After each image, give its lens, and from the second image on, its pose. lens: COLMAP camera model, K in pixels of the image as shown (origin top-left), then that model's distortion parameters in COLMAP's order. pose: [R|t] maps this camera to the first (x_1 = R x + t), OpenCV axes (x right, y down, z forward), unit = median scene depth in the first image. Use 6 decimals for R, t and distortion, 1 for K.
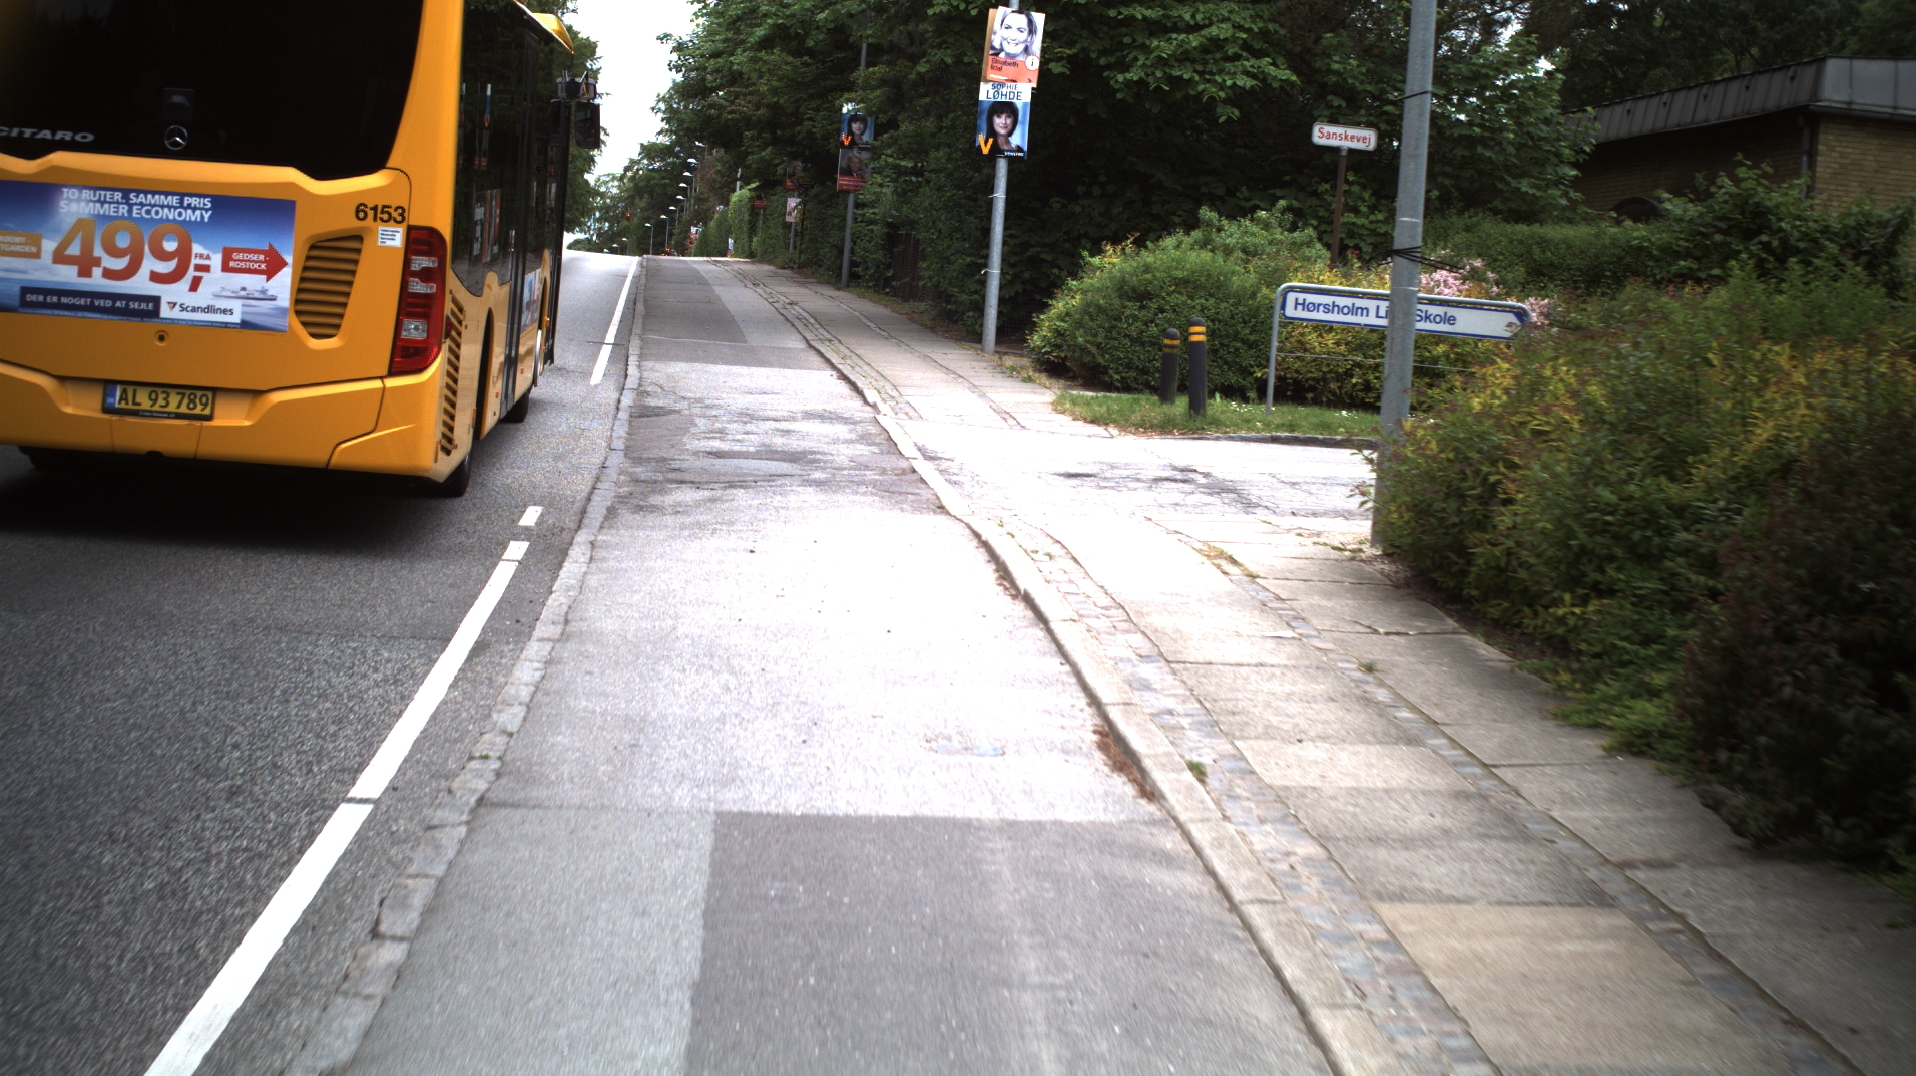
lens RADIAL K [[3487.7, 0, 958.0], [0, 3487.7, 538.0], [0, 0, 1]] dist [-0.286282, 0.325557]
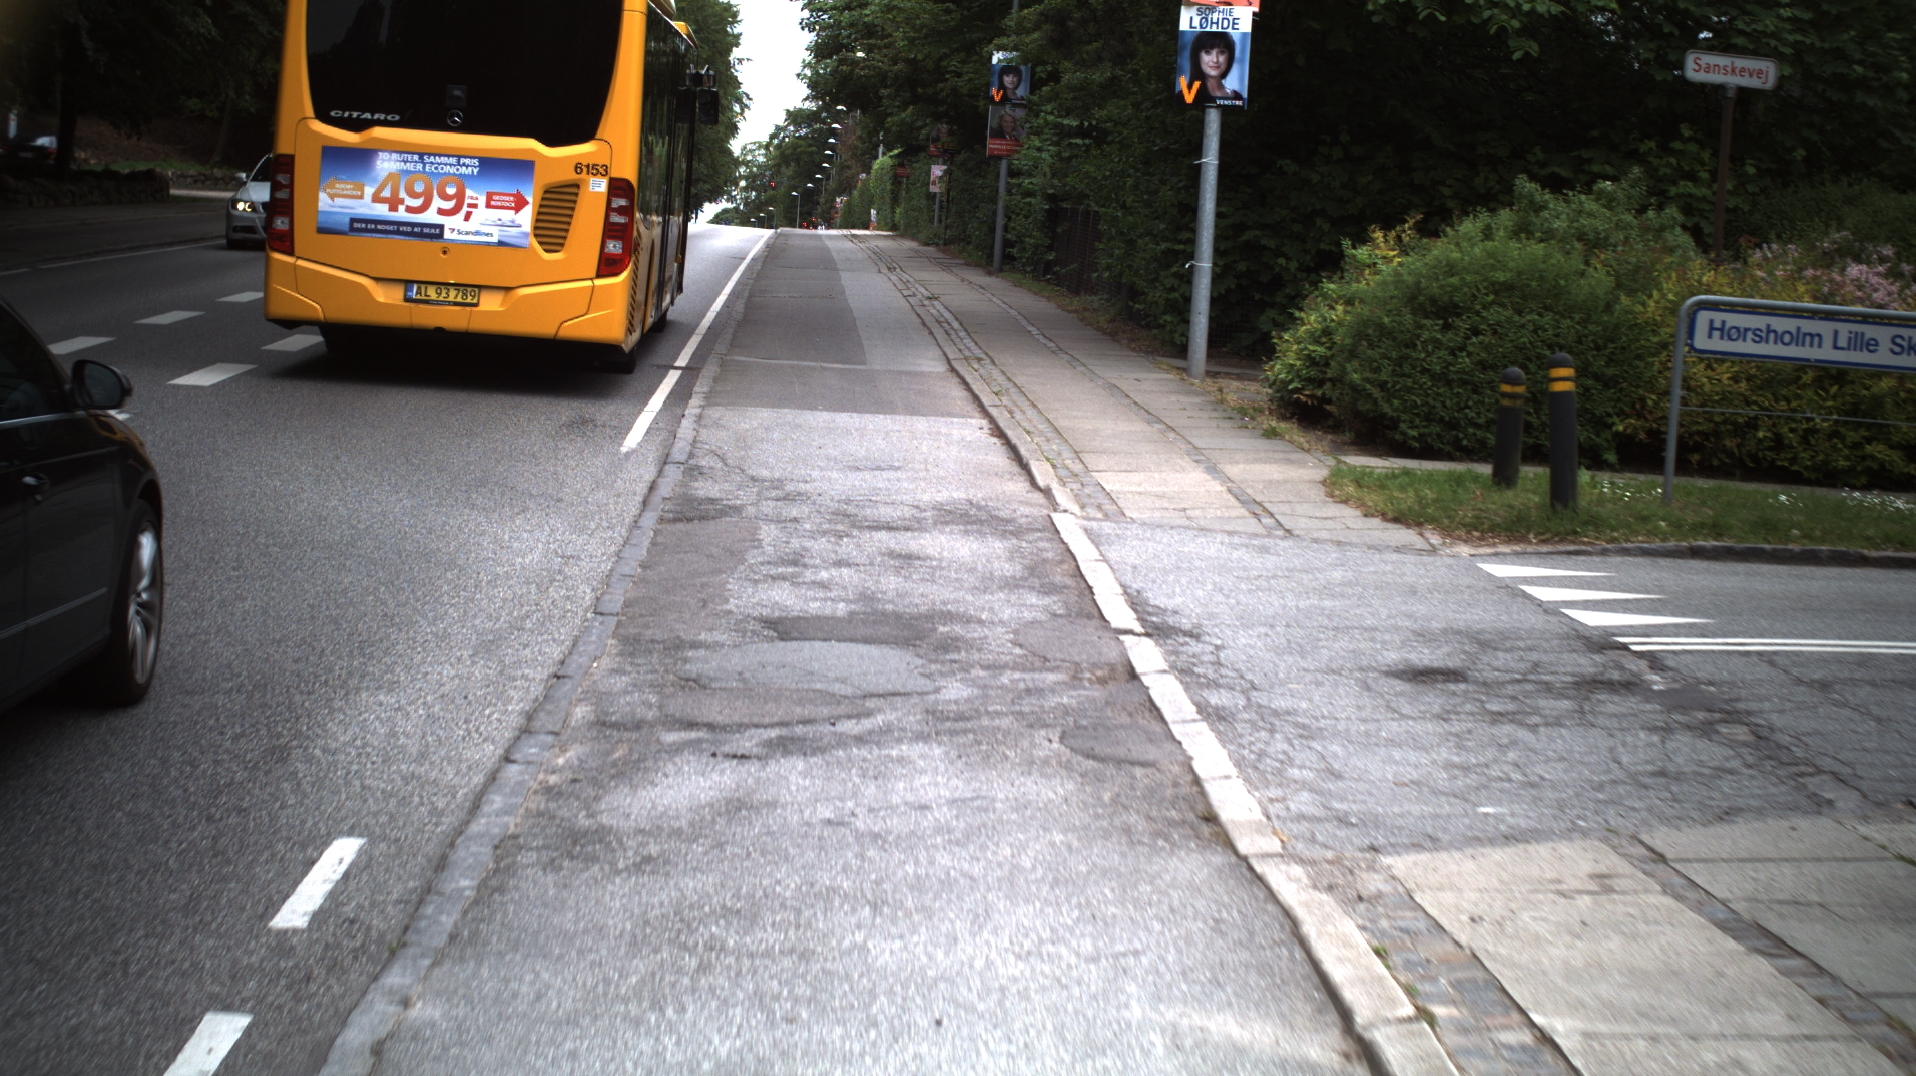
lens RADIAL K [[3472.3, 0, 962.3], [0, 3472.3, 619.9], [0, 0, 1]] dist [-0.232053, 0.091350]
pose [[0.999044, -0.007350, -0.043088, -0.009405], [0.008803, 0.999395, 0.033636, -0.027328], [0.042814, -0.033984, 0.998505, 0.274606]]
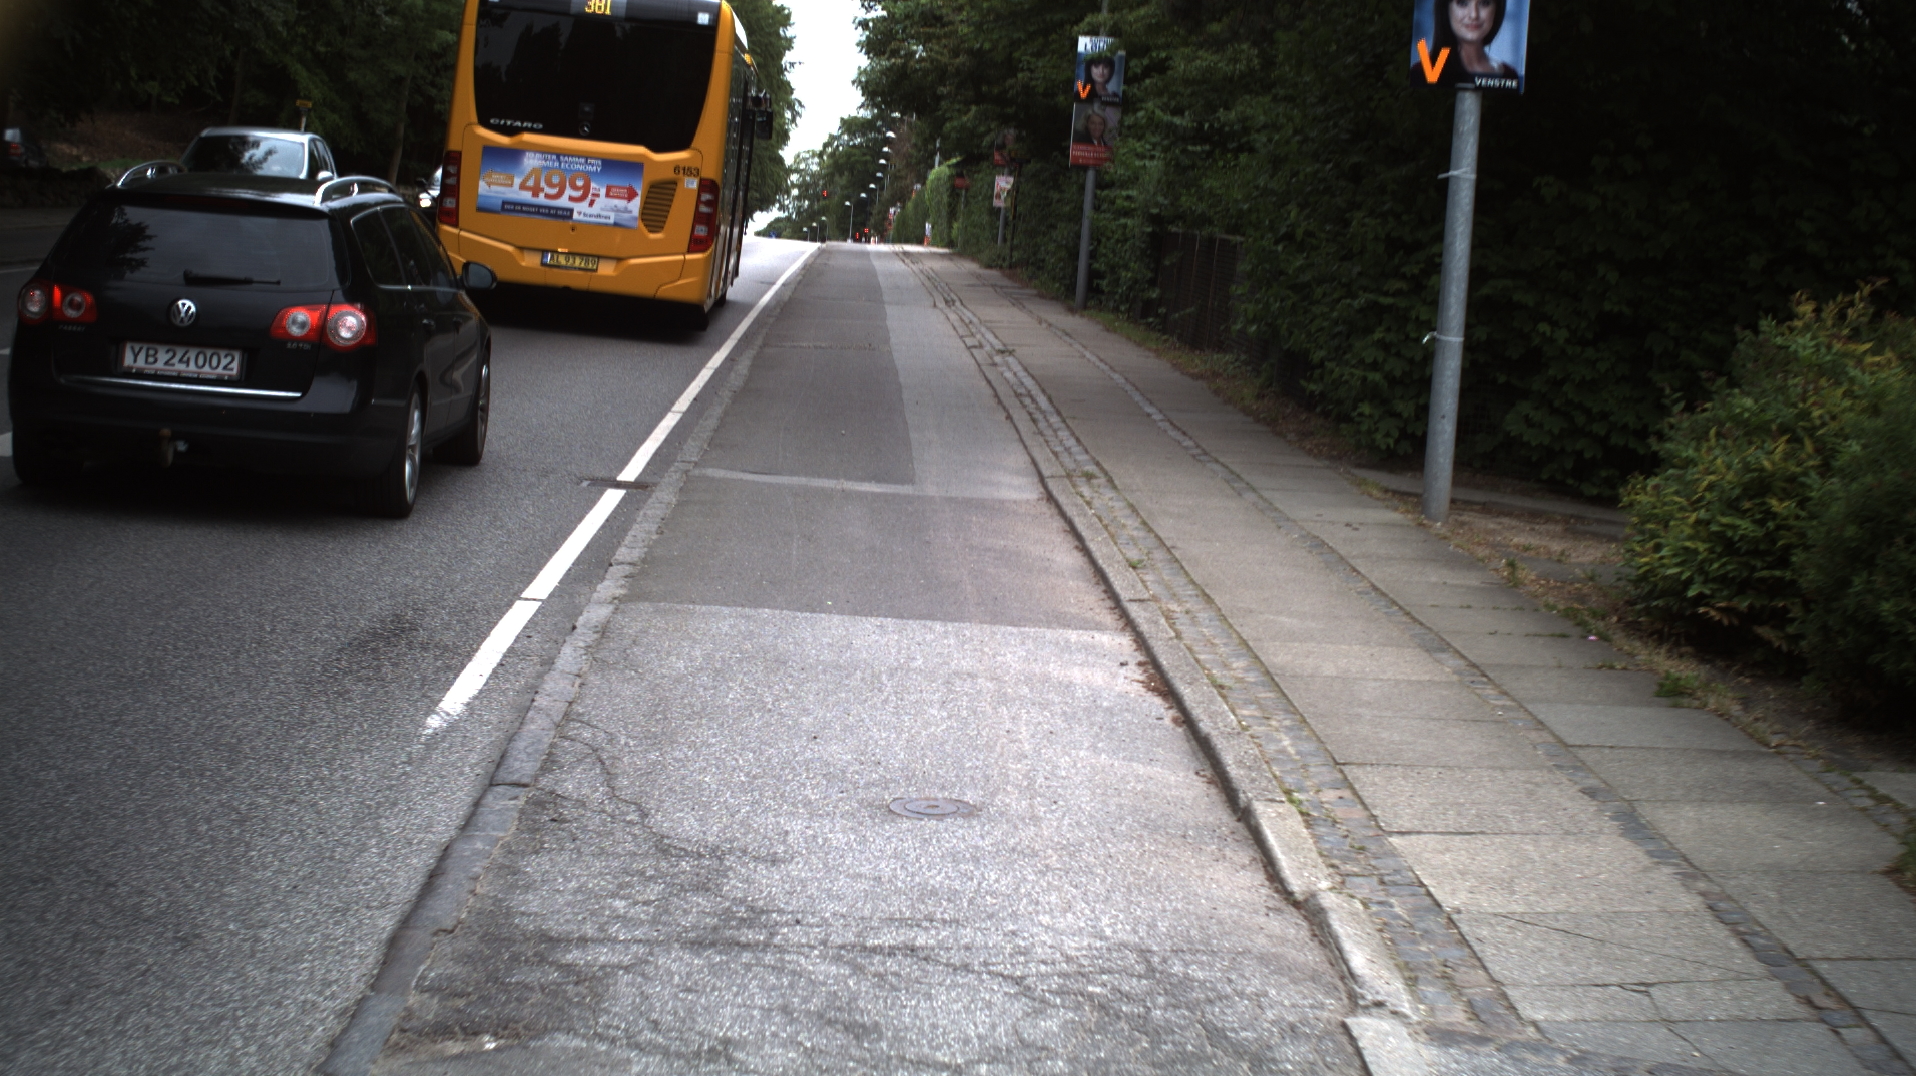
lens RADIAL K [[3472.3, 0, 962.3], [0, 3472.3, 619.9], [0, 0, 1]] dist [-0.232053, 0.091350]
pose [[0.998338, 0.008424, -0.057007, -0.027734], [-0.006702, 0.999518, 0.030318, -0.053104], [0.057235, -0.029886, 0.997913, 0.542749]]
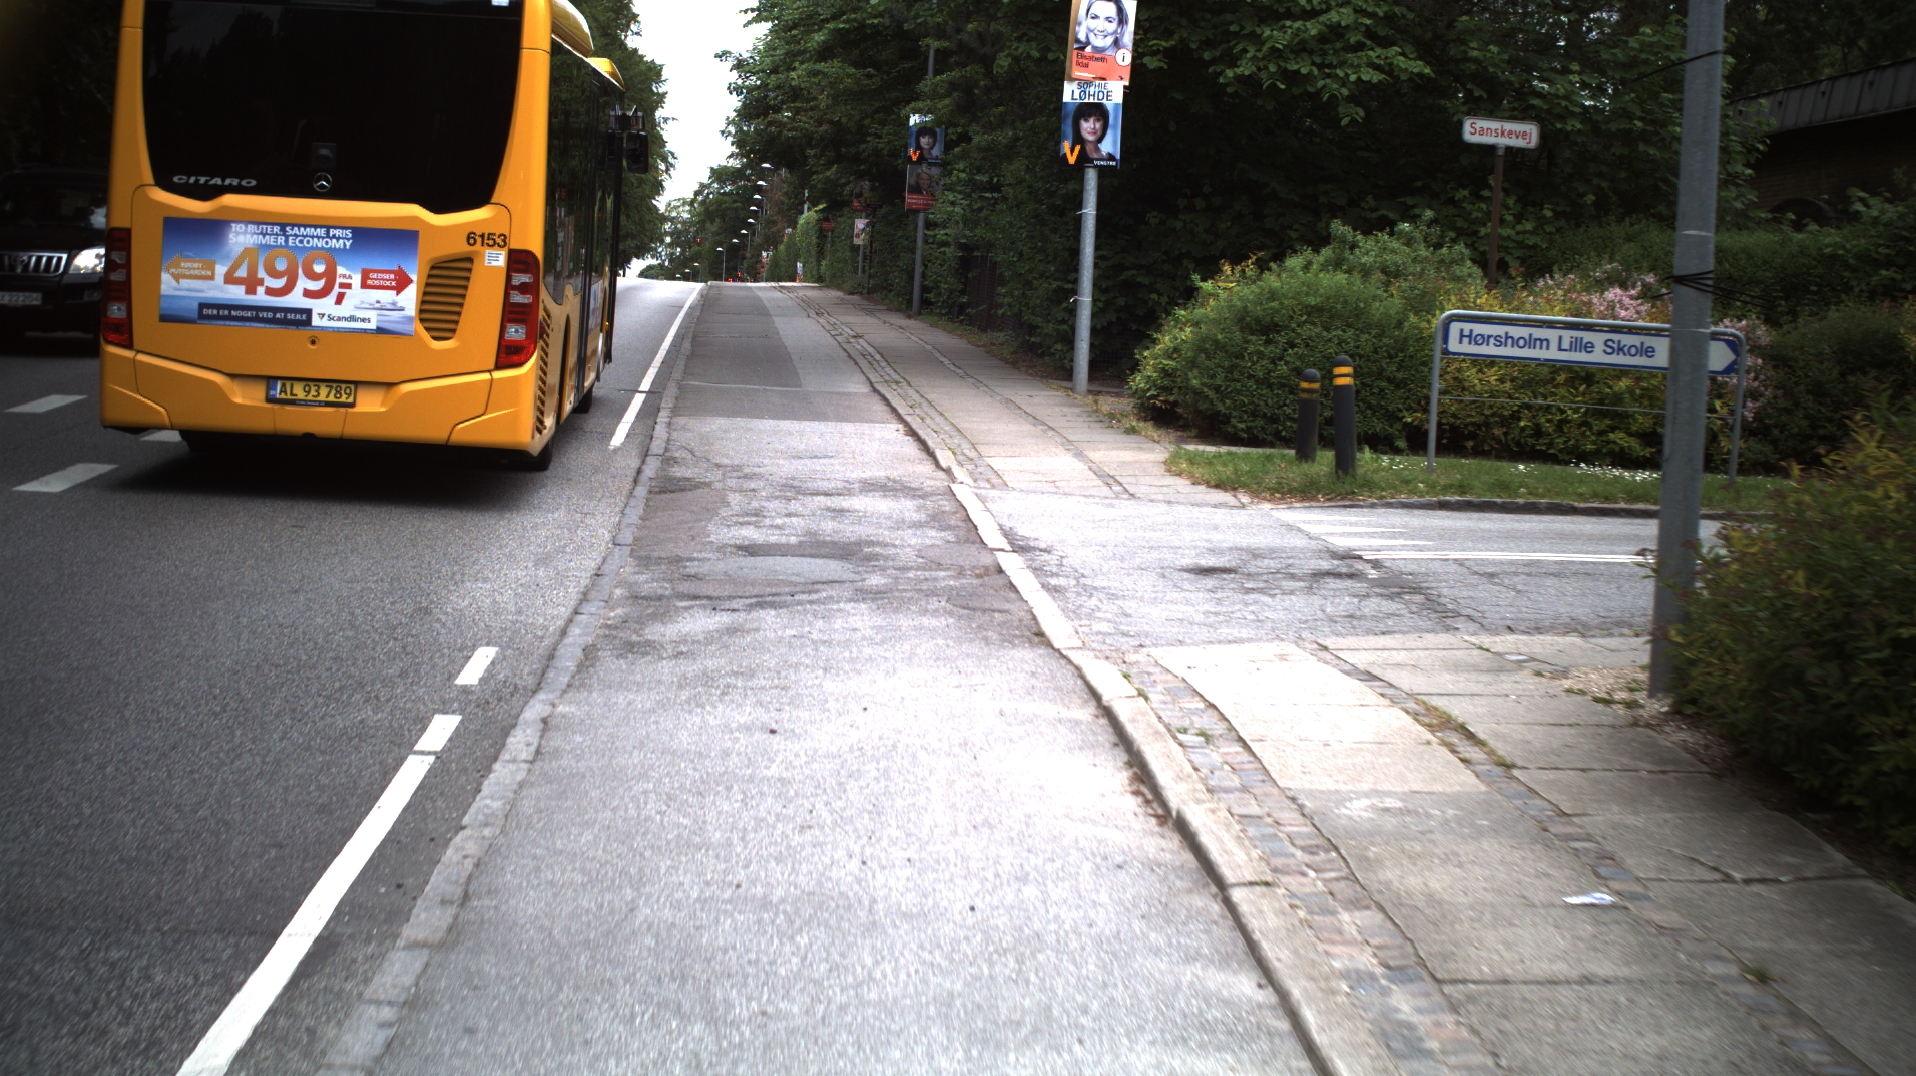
lens RADIAL K [[3487.7, 0, 958.0], [0, 3487.7, 538.0], [0, 0, 1]] dist [-0.286282, 0.325557]
pose [[0.999519, -0.020723, -0.023081, -0.002416], [0.020603, 0.999773, -0.005409, -0.013373], [0.023188, 0.004931, 0.999719, 0.136111]]
